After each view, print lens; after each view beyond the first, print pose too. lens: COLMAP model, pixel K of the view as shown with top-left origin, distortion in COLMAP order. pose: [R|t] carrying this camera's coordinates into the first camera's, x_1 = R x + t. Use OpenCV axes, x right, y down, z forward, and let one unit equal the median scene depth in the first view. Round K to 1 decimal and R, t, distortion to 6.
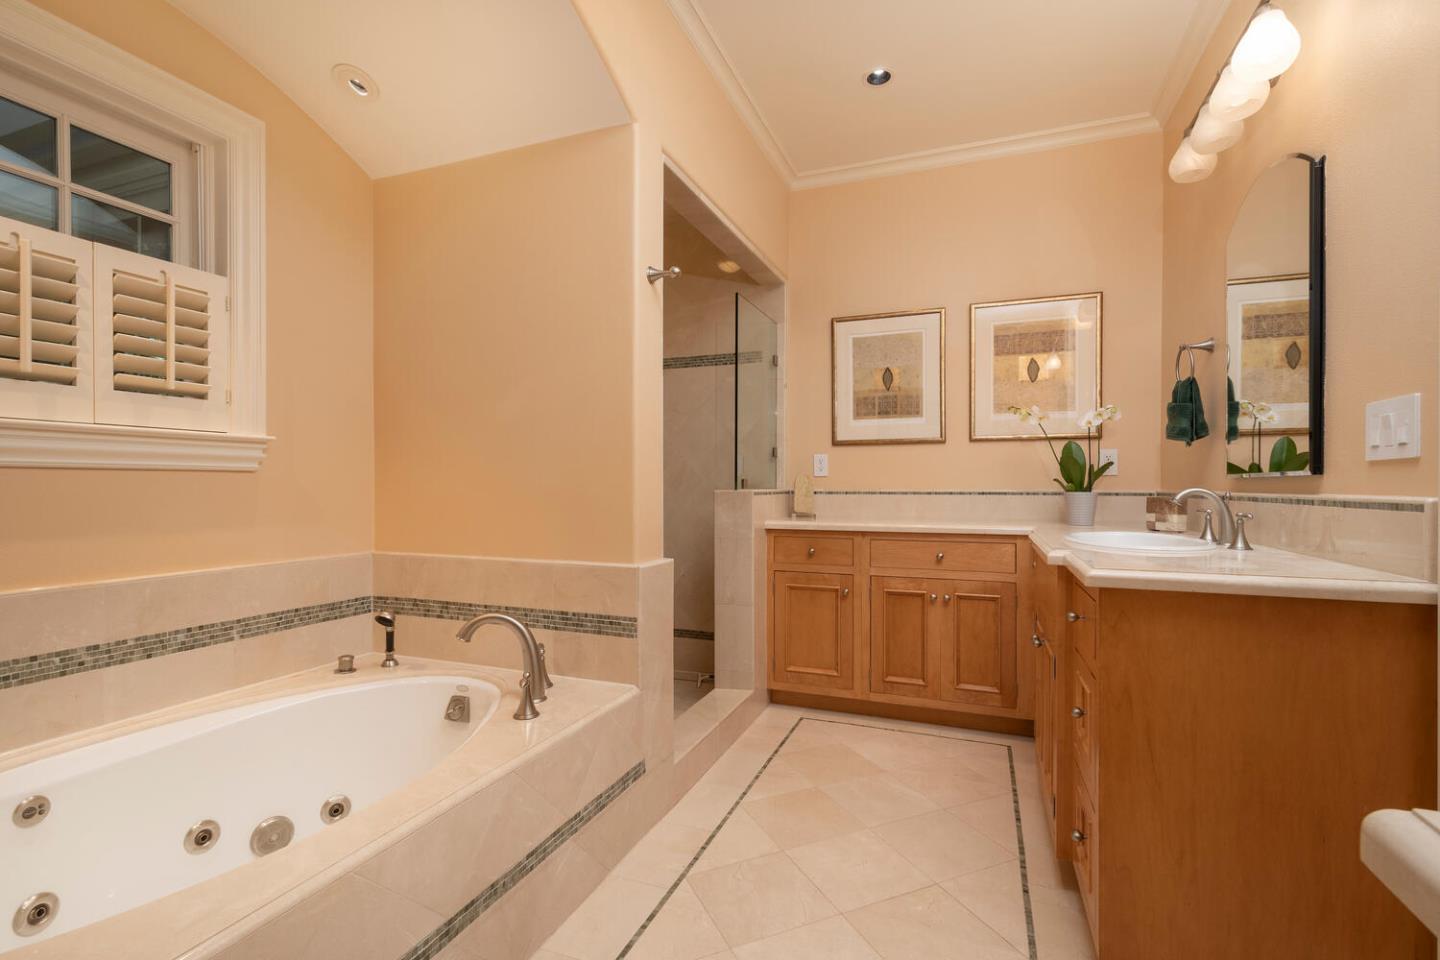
lens RADIAL K [[658.6, 0, 720.0], [0, 658.6, 480.0], [0, 0, 1]] dist [-0.001140, -0.000193]
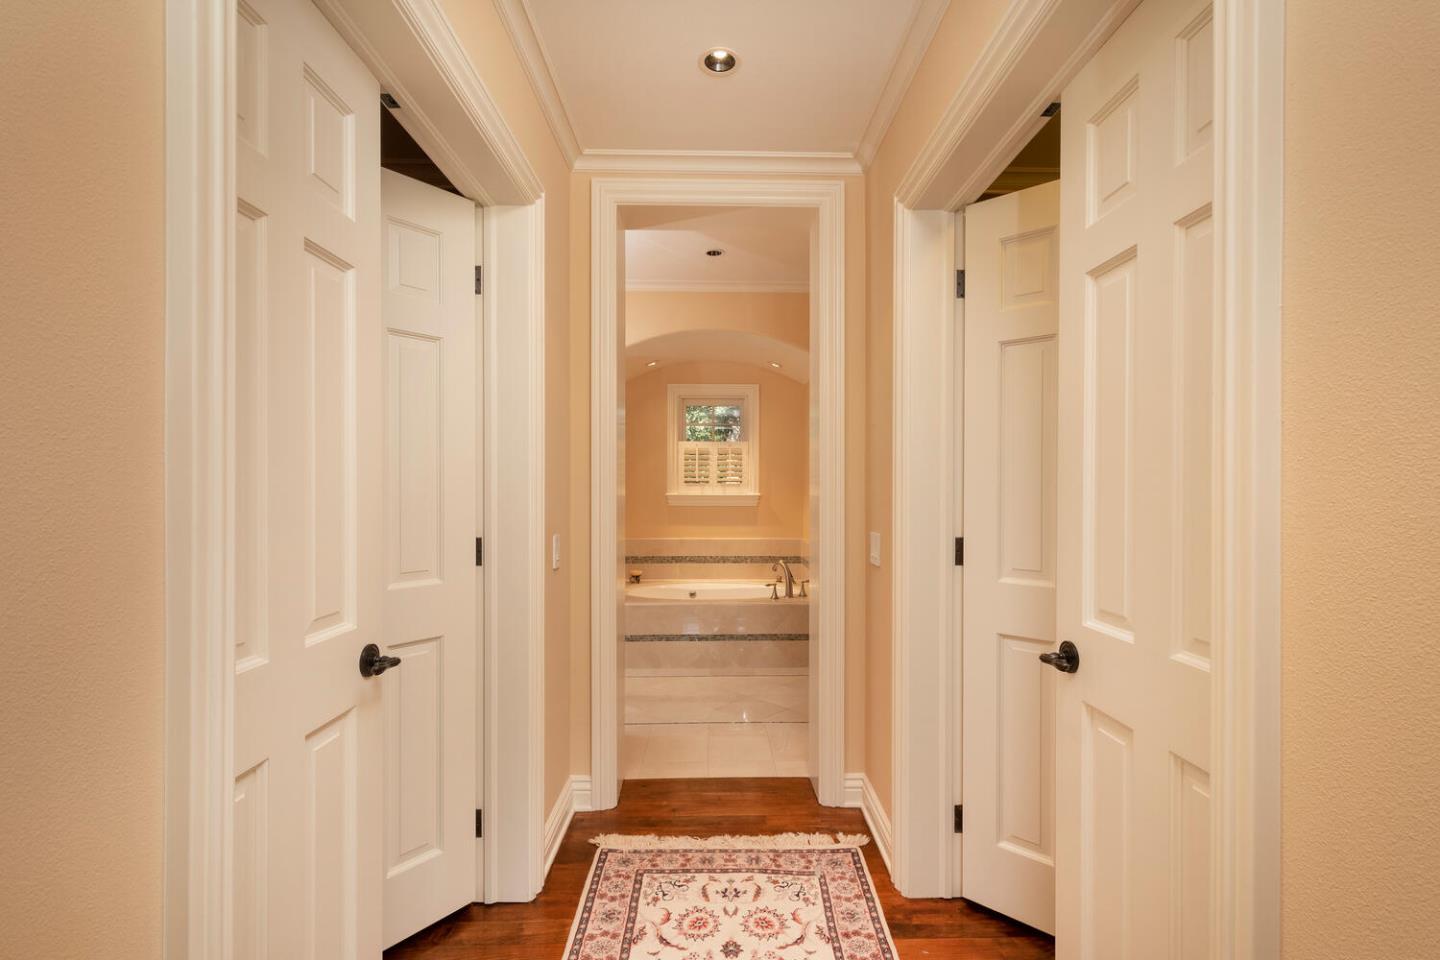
lens RADIAL K [[655.3, 0, 724.6], [0, 655.3, 492.4], [0, 0, 1]] dist [-0.000725, -0.000290]
pose [[0.386660, 0.003616, -0.922215, 1.713137], [0.004718, 0.999971, 0.005899, -0.084570], [0.922210, -0.006632, 0.386631, -0.222766]]
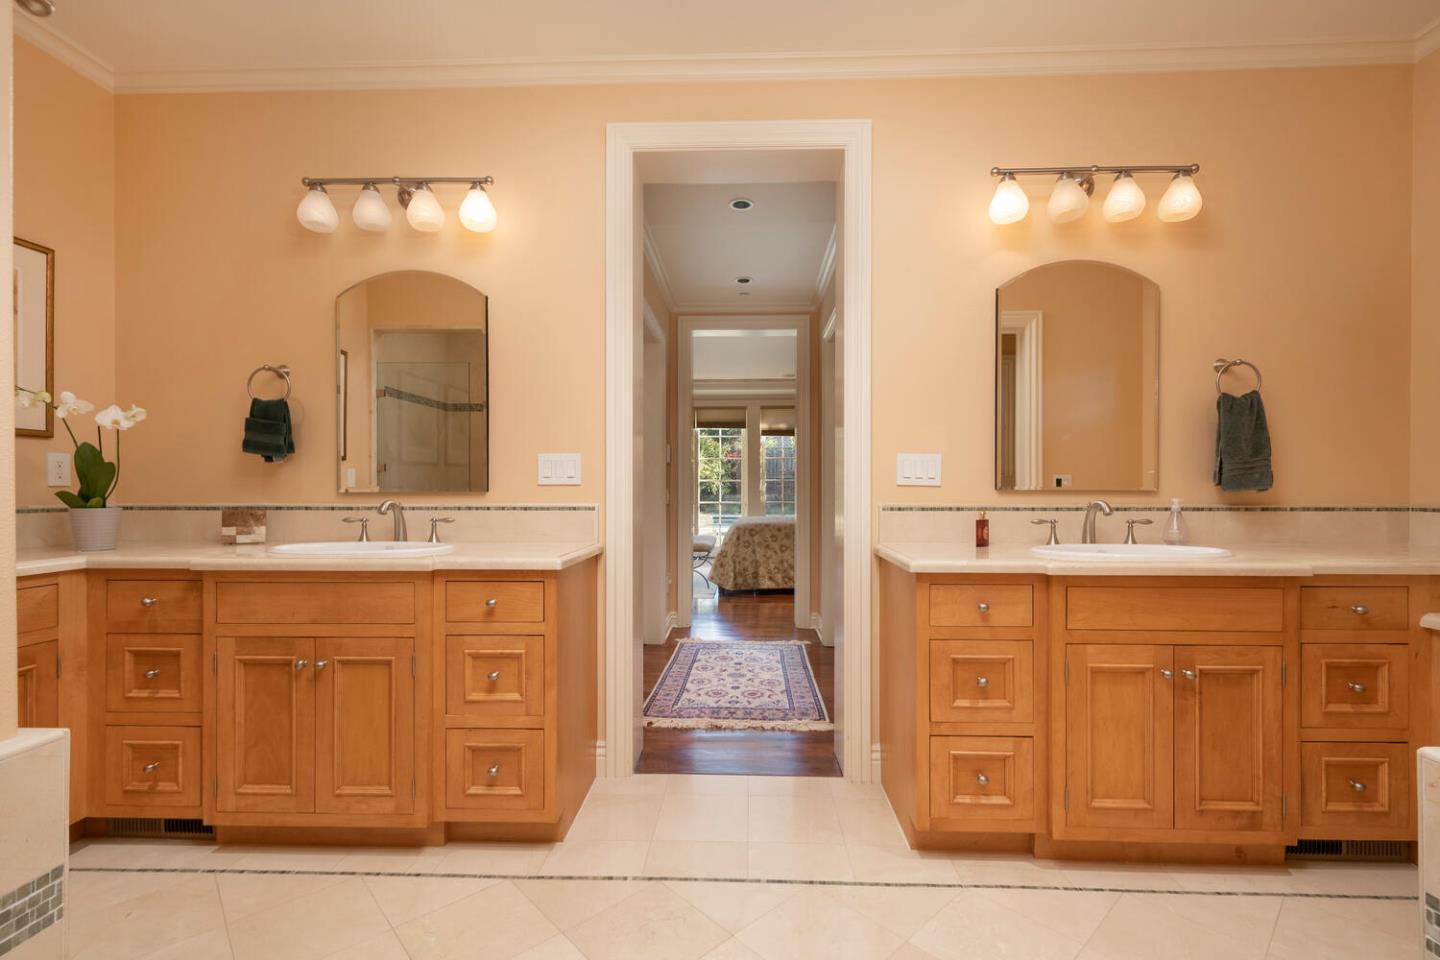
lens RADIAL K [[658.6, 0, 720.0], [0, 658.6, 480.0], [0, 0, 1]] dist [-0.001140, -0.000193]
pose [[-0.330886, 0.011430, 0.943601, -0.537962], [-0.007170, 0.999867, -0.014626, -0.010761], [-0.943643, -0.011605, -0.330760, 0.666858]]
